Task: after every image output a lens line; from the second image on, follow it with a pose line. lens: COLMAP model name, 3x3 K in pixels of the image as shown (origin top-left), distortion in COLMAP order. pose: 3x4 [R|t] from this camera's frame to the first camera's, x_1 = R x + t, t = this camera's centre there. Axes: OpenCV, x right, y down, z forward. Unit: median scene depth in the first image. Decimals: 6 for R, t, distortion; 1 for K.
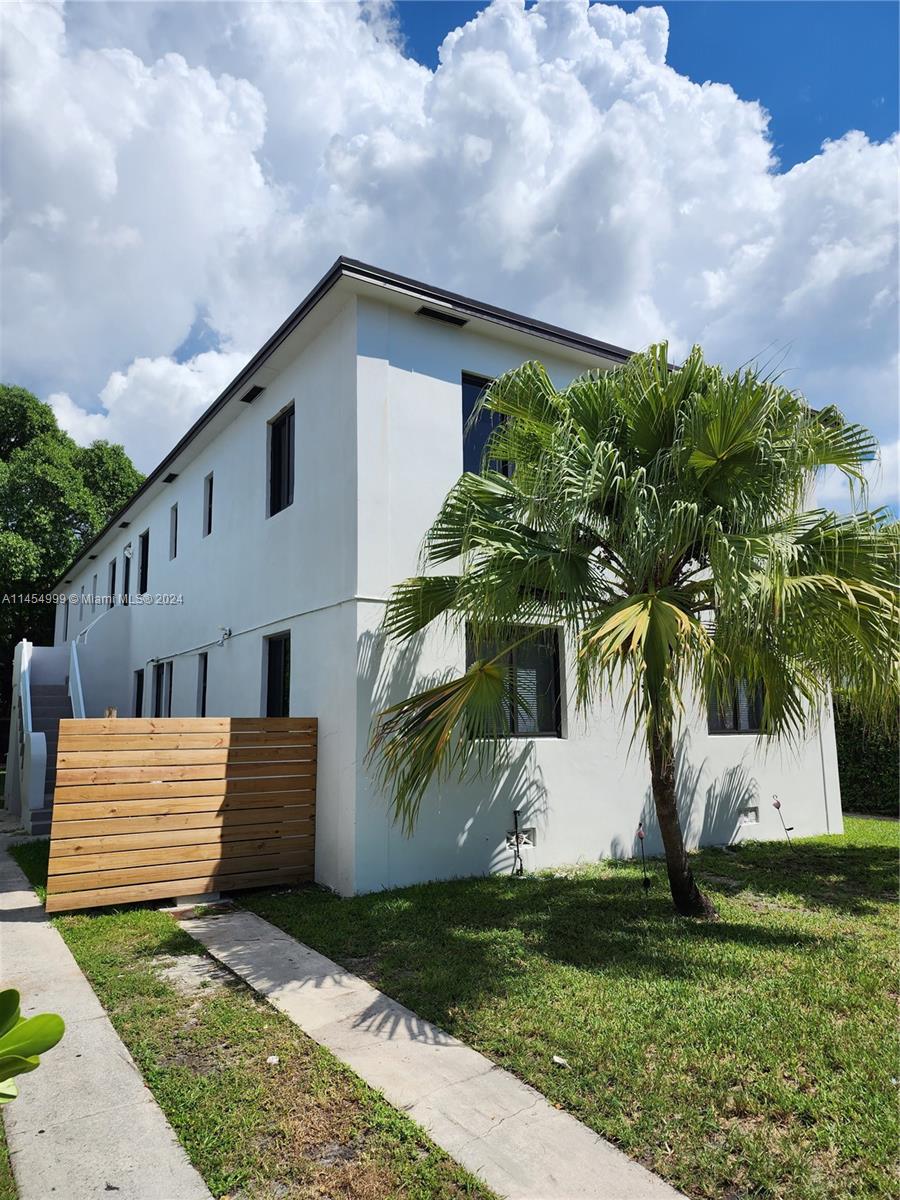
lens RADIAL K [[799.2, 0, 454.4], [0, 799.2, 617.2], [0, 0, 1]] dist [0.045504, -0.011224]
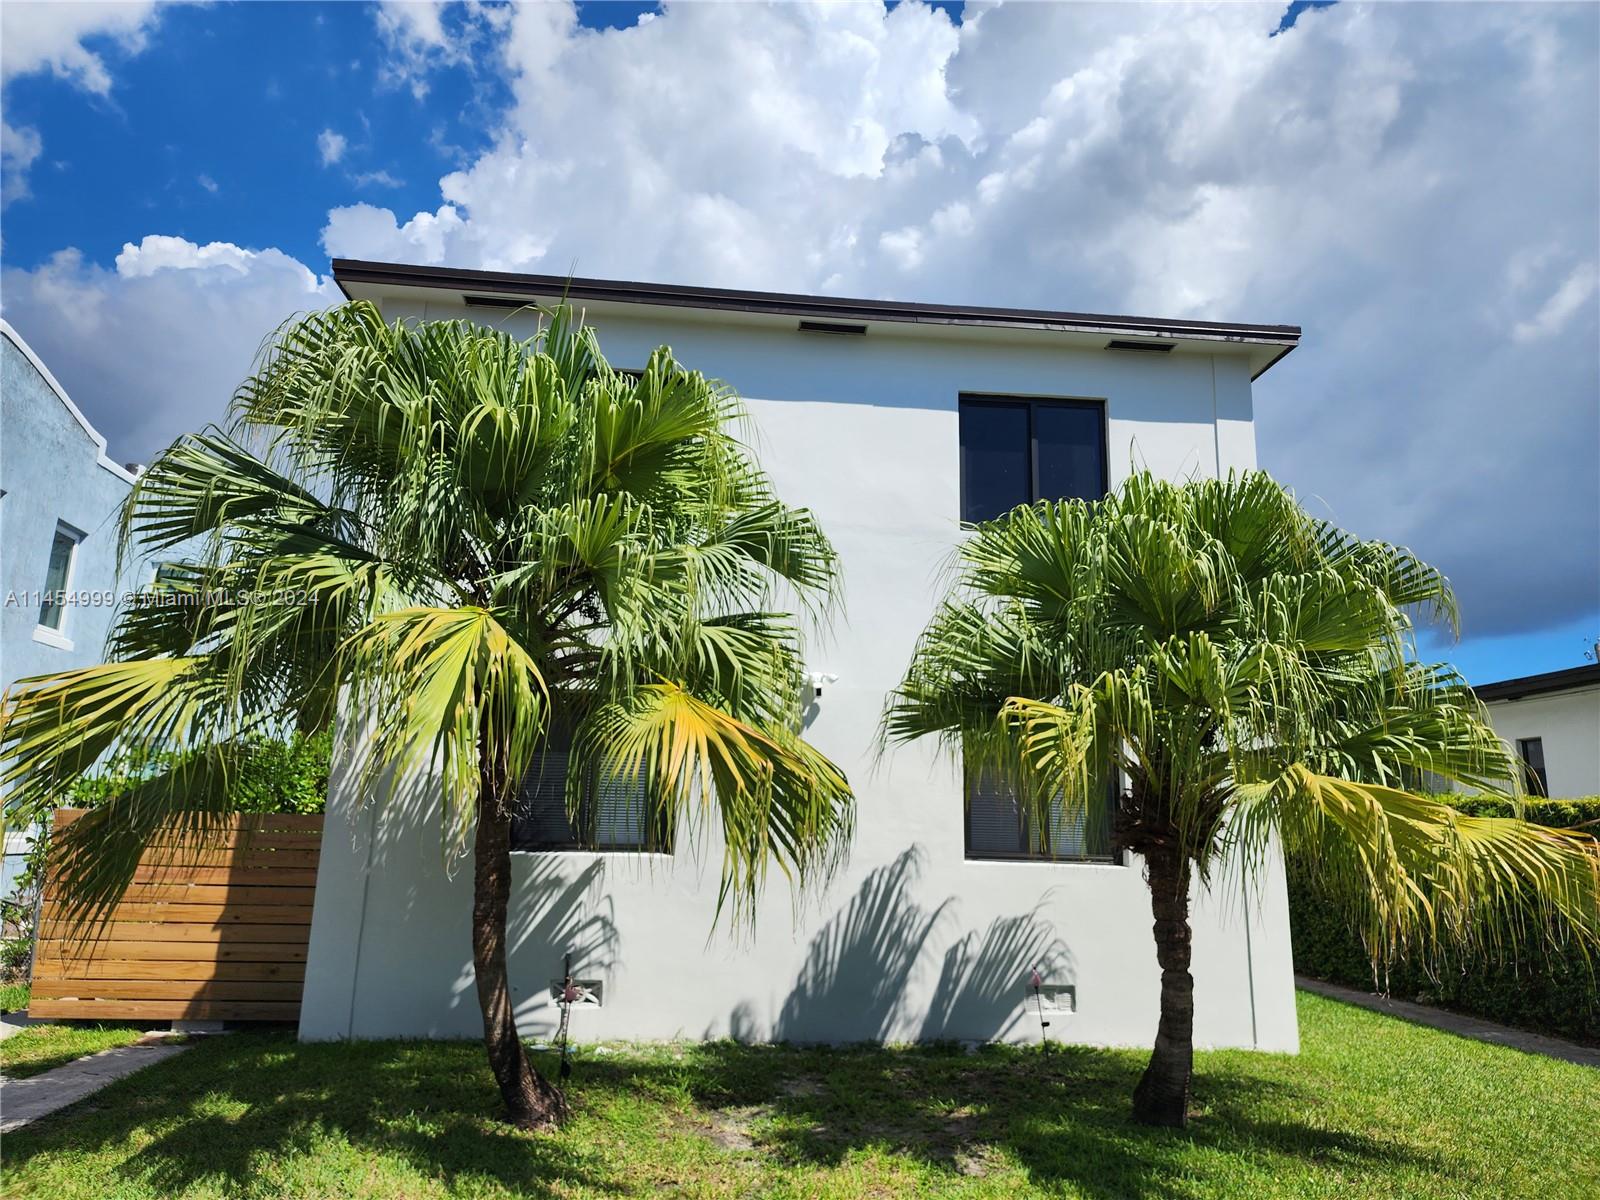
lens RADIAL K [[1065.6, 0, 785.7], [0, 1065.6, 601.3], [0, 0, 1]] dist [0.045504, -0.011224]
pose [[0.889429, -0.065719, -0.452324, 0.720730], [0.027508, 0.995512, -0.090549, 0.018960], [0.456245, 0.068094, 0.887245, 0.212458]]
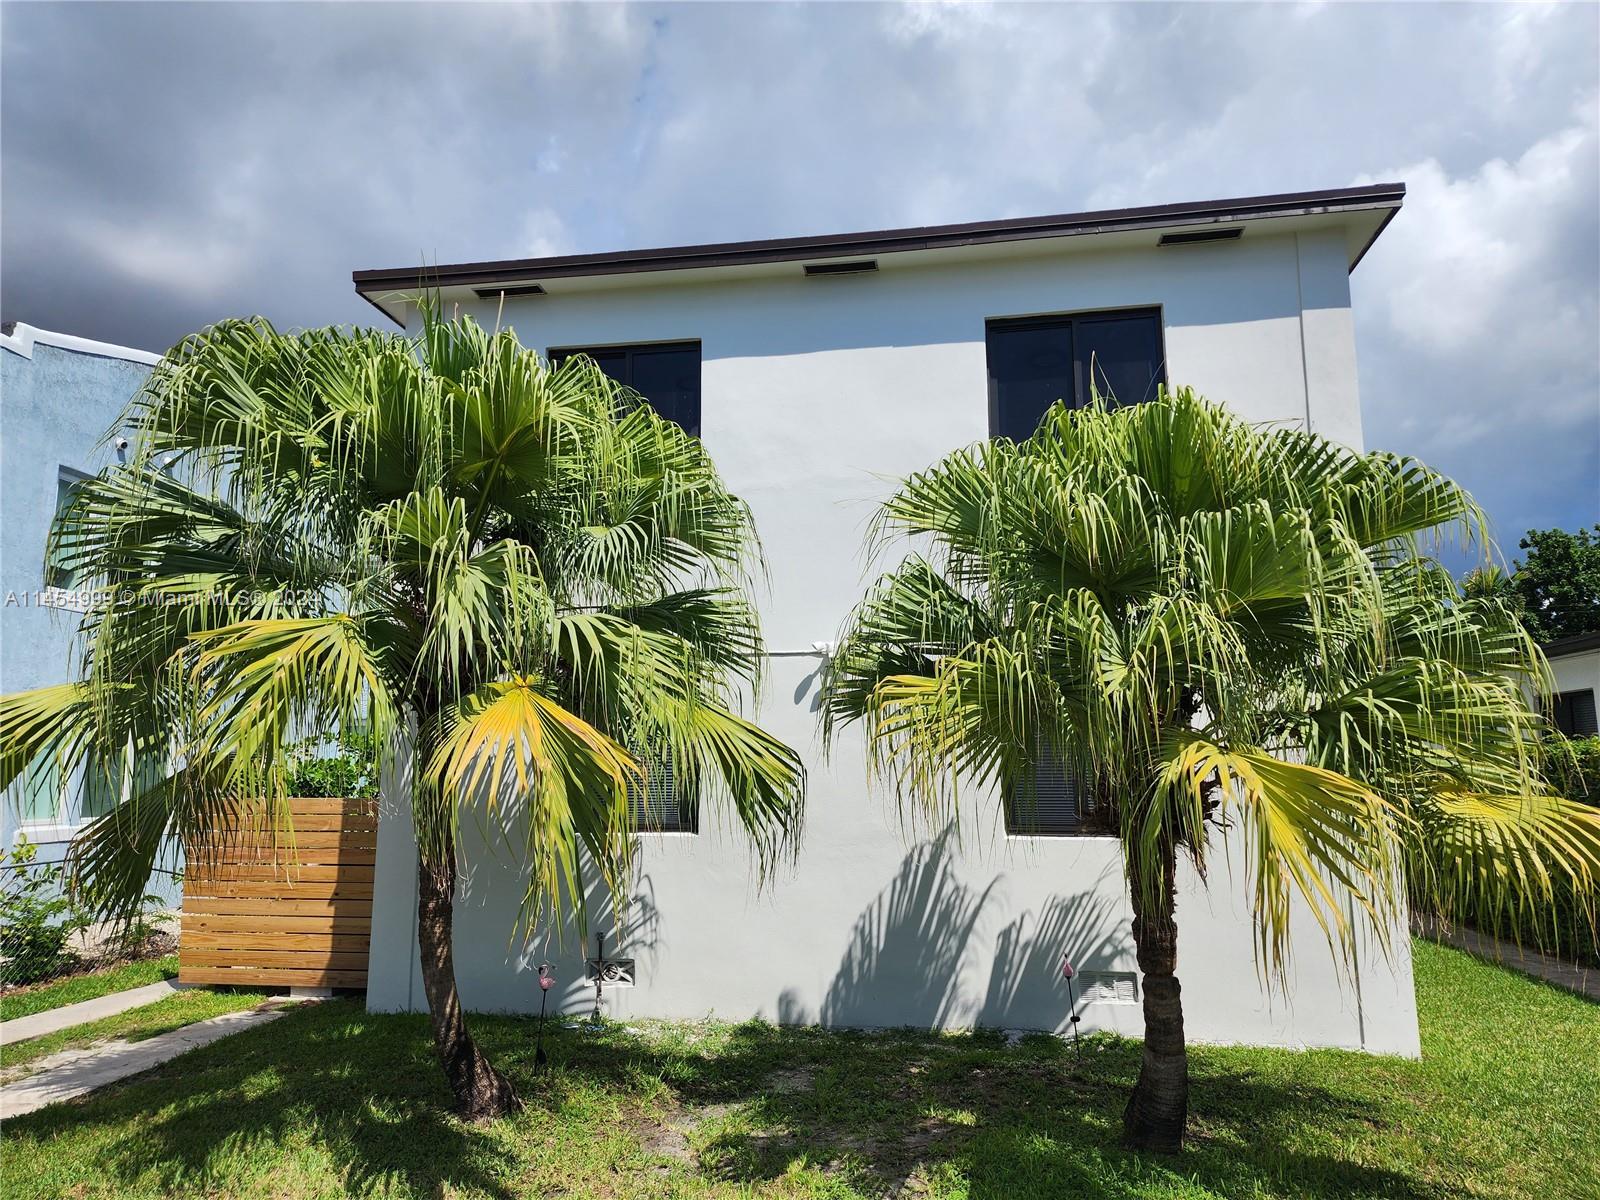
lens RADIAL K [[1065.6, 0, 802.1], [0, 1065.6, 599.4], [0, 0, 1]] dist [0.045504, -0.011224]
pose [[0.745948, -0.099339, -0.658554, 0.892696], [0.083448, 0.994962, -0.055563, 0.008775], [0.660756, -0.013508, 0.750479, 0.392557]]
